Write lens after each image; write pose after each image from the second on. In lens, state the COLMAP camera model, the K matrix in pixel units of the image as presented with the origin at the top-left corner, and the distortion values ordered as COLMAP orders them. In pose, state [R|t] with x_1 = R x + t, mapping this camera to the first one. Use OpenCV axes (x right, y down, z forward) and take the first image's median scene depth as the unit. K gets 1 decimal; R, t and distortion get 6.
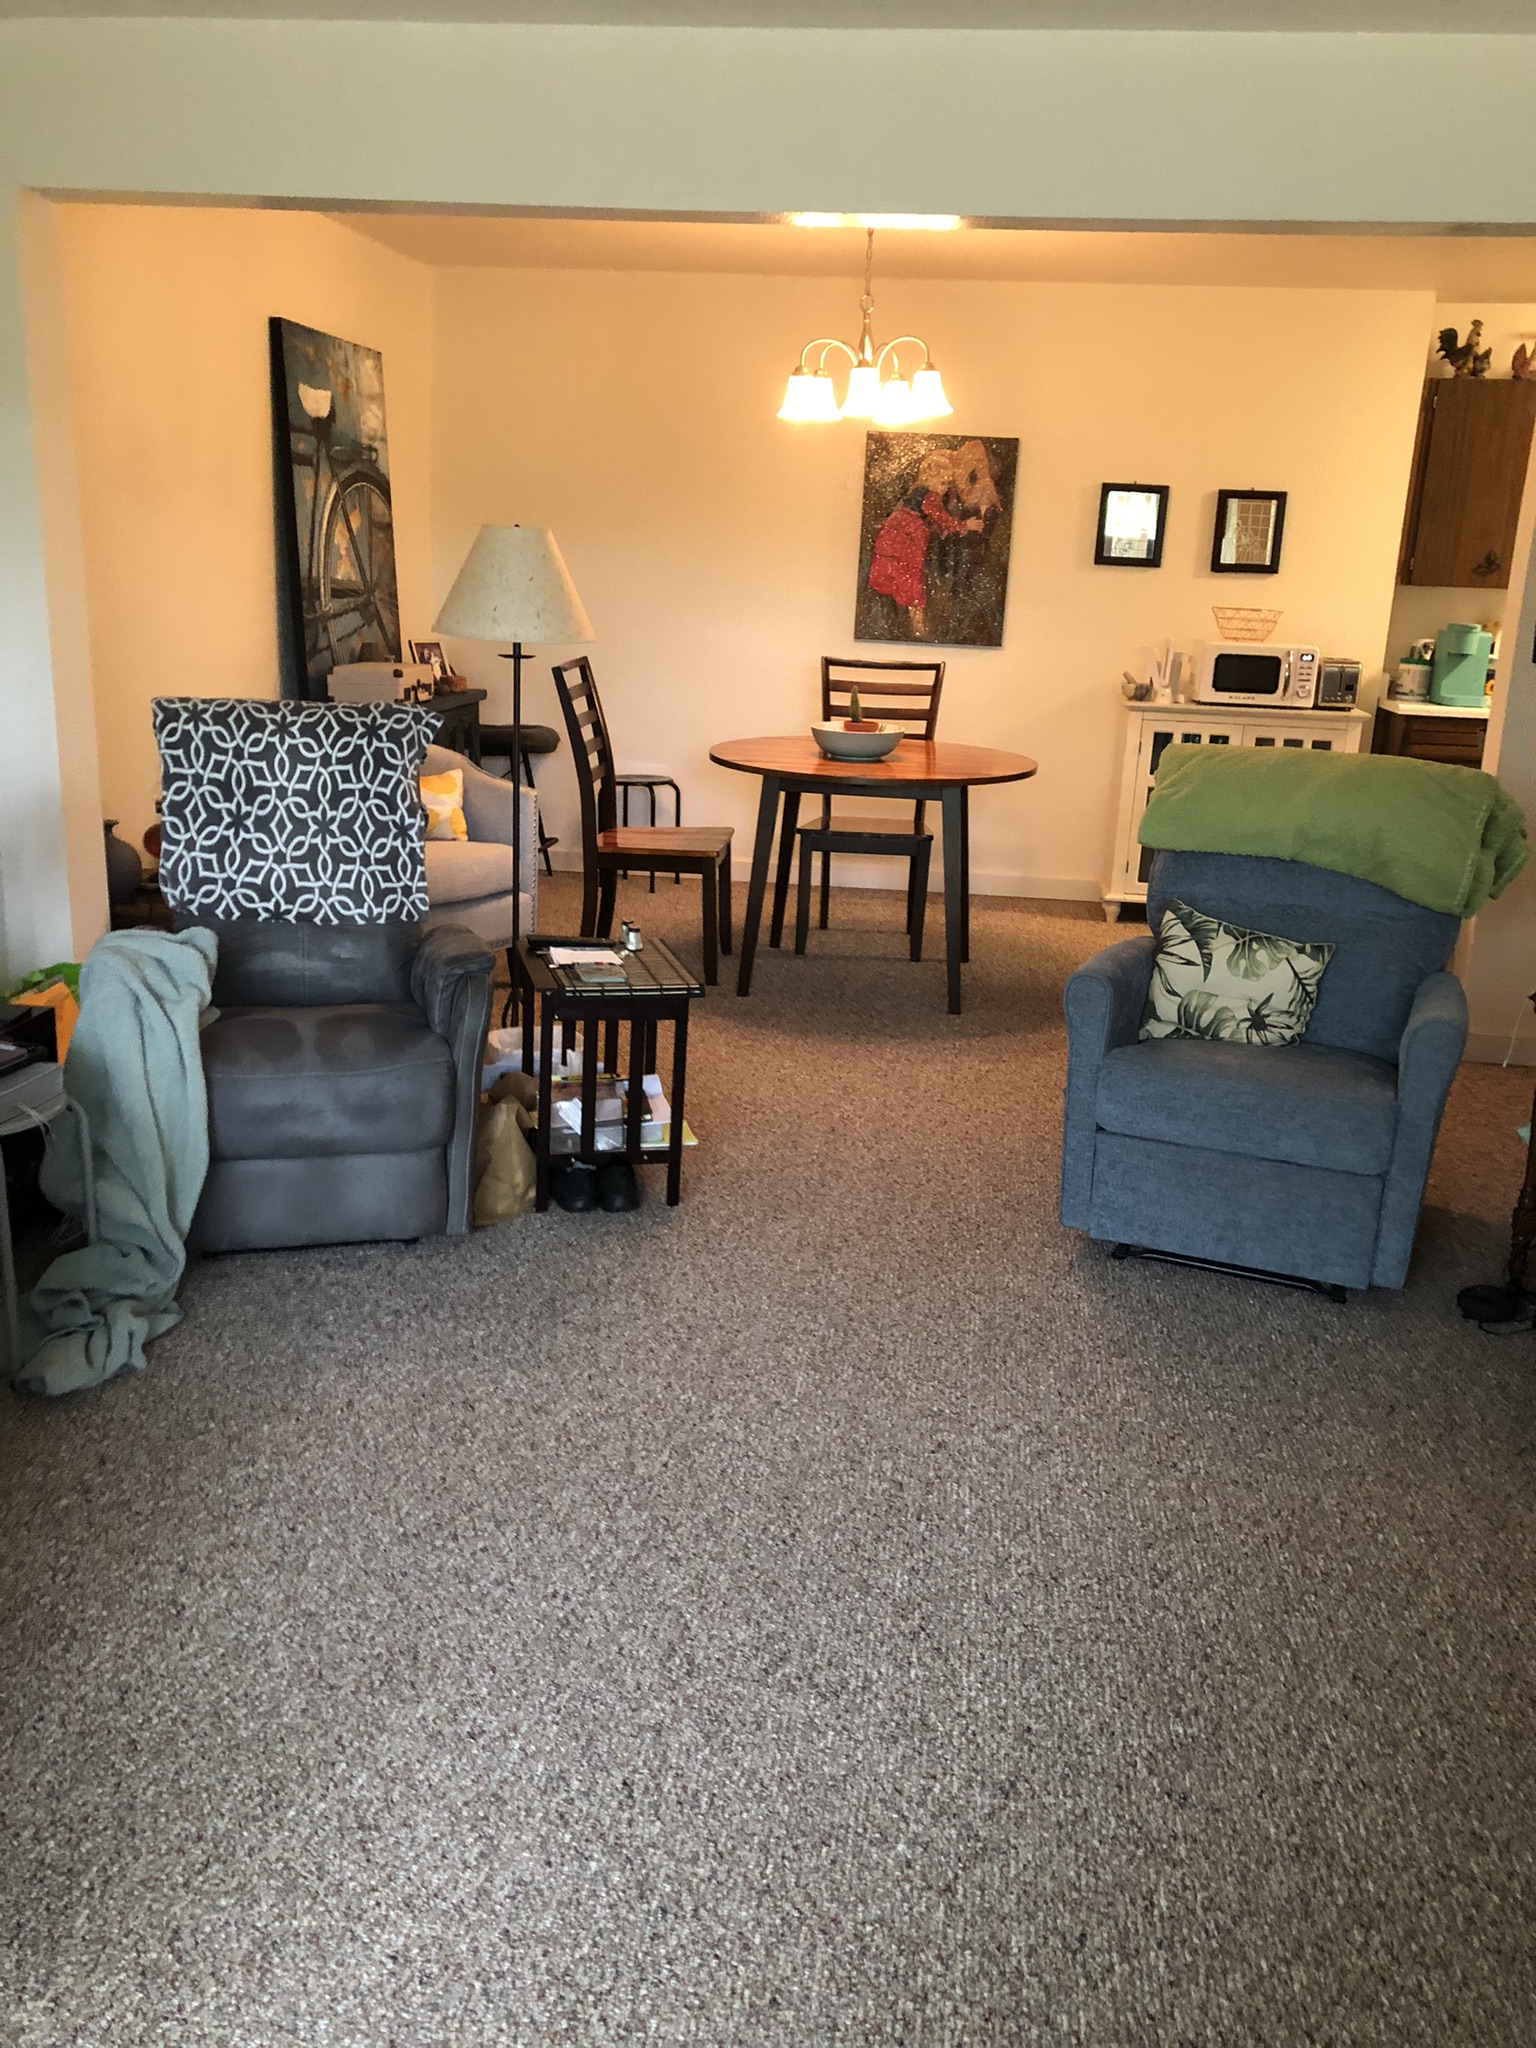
lens RADIAL K [[1664.0, 0, 777.5], [0, 1664.0, 1030.0], [0, 0, 1]] dist [0.042327, -0.068541]
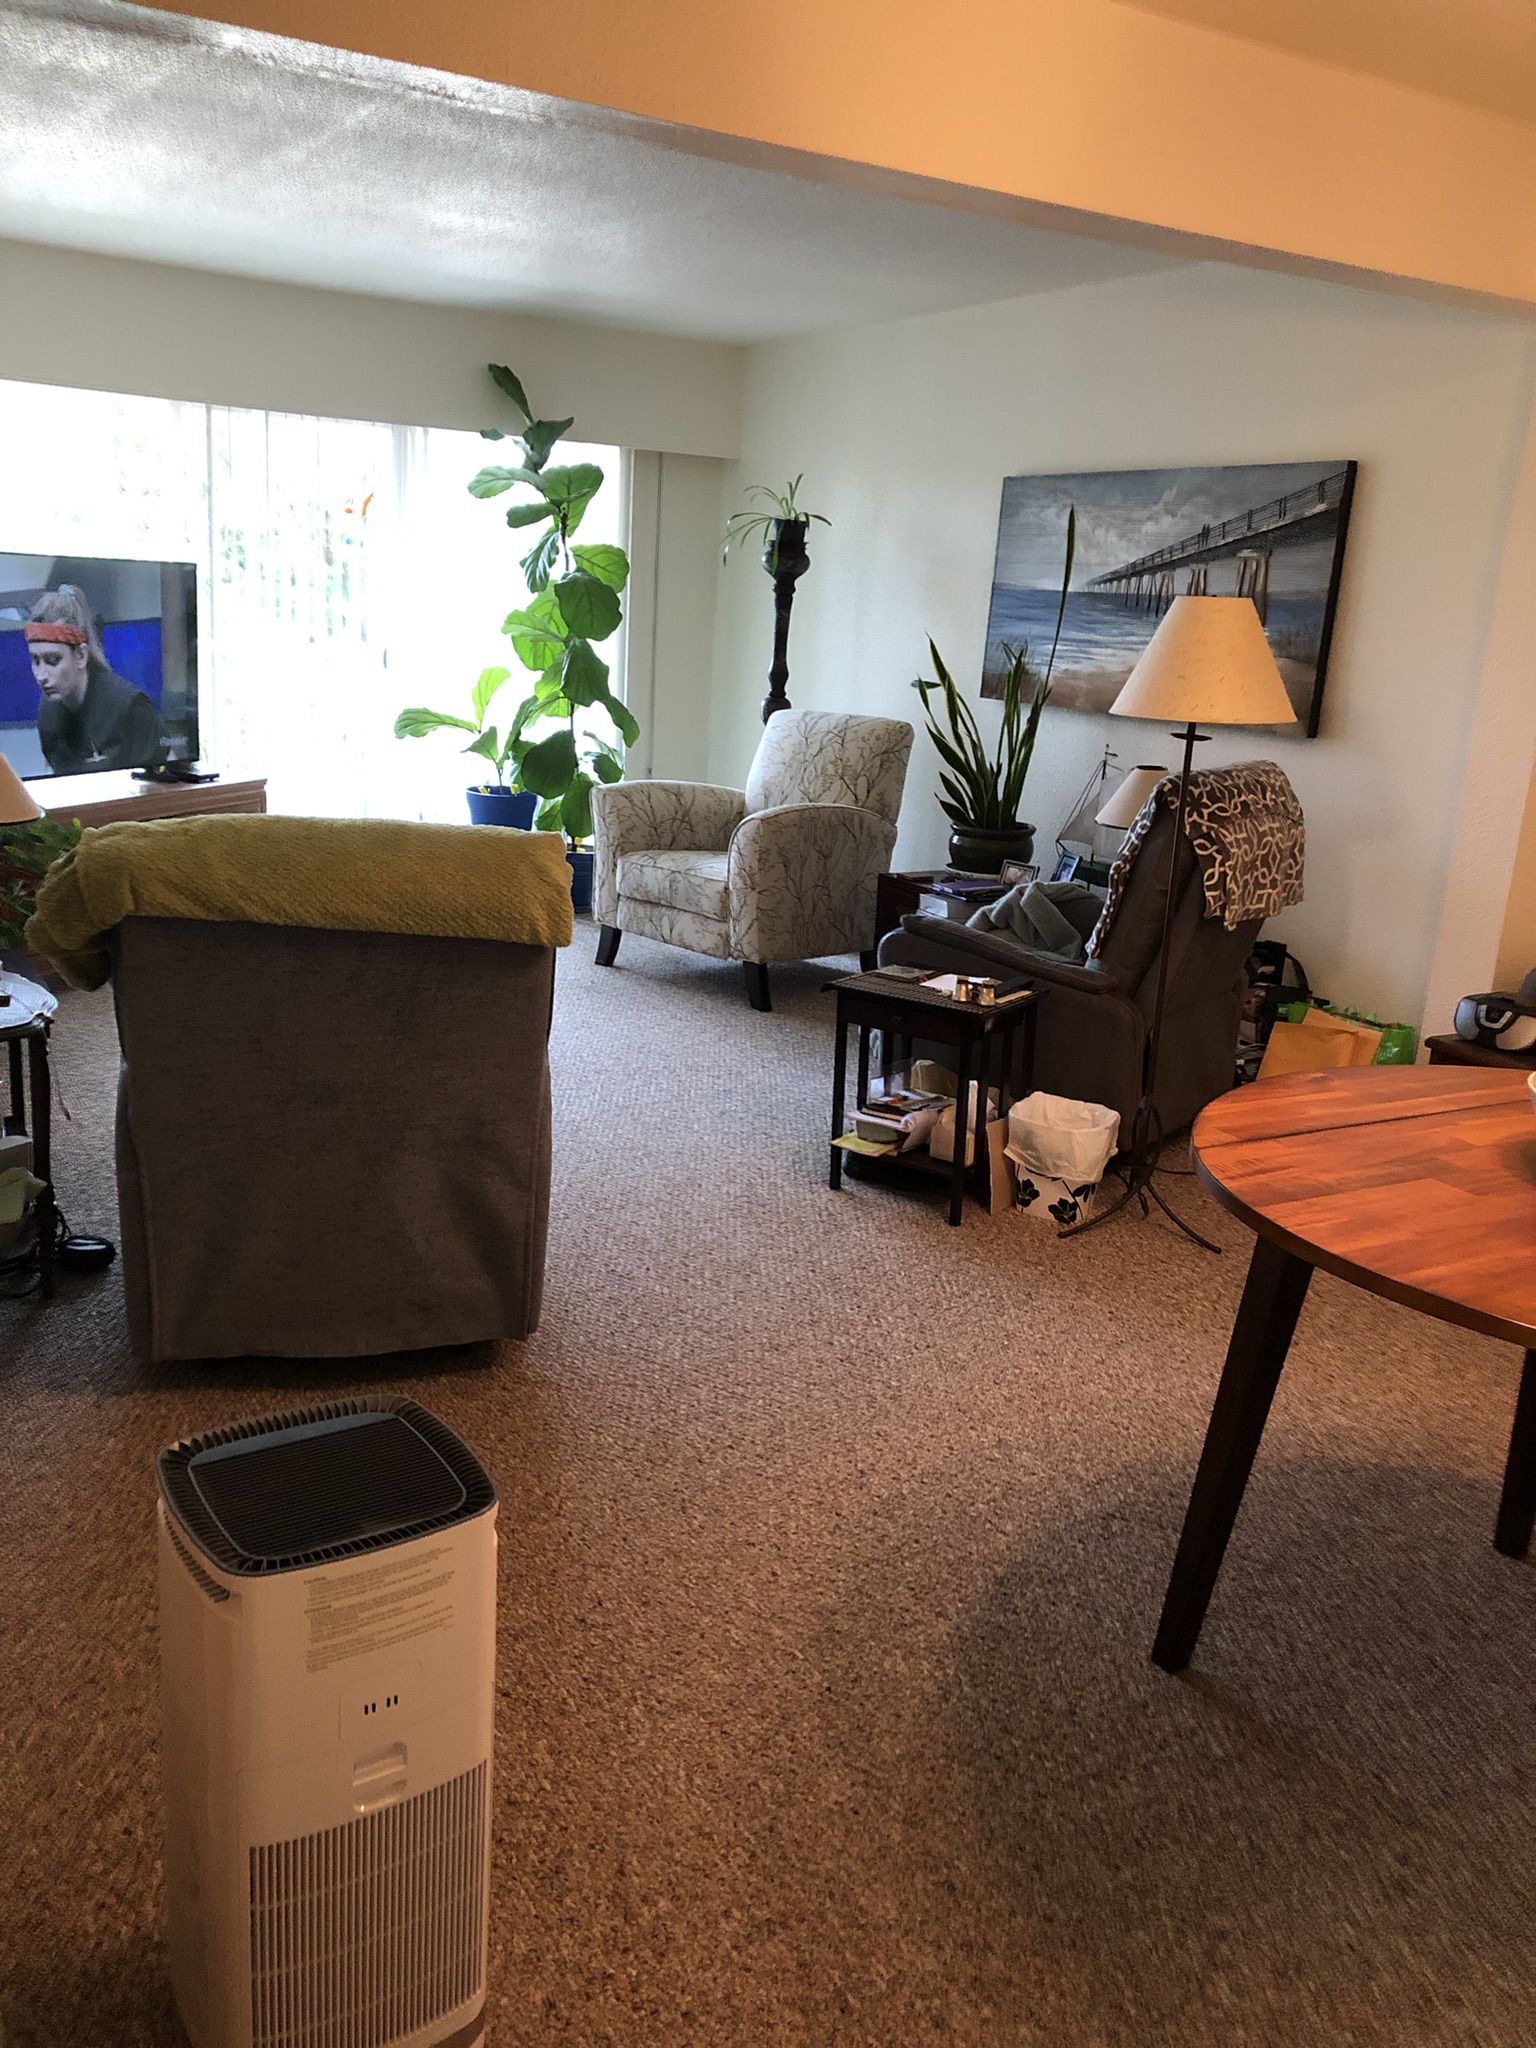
lens RADIAL K [[1664.0, 0, 777.5], [0, 1664.0, 1030.0], [0, 0, 1]] dist [0.042327, -0.068541]
pose [[-0.801184, 0.060255, -0.595377, 0.480300], [-0.242303, 0.877047, 0.414823, -0.338795], [0.547169, 0.476611, -0.688076, 1.301316]]
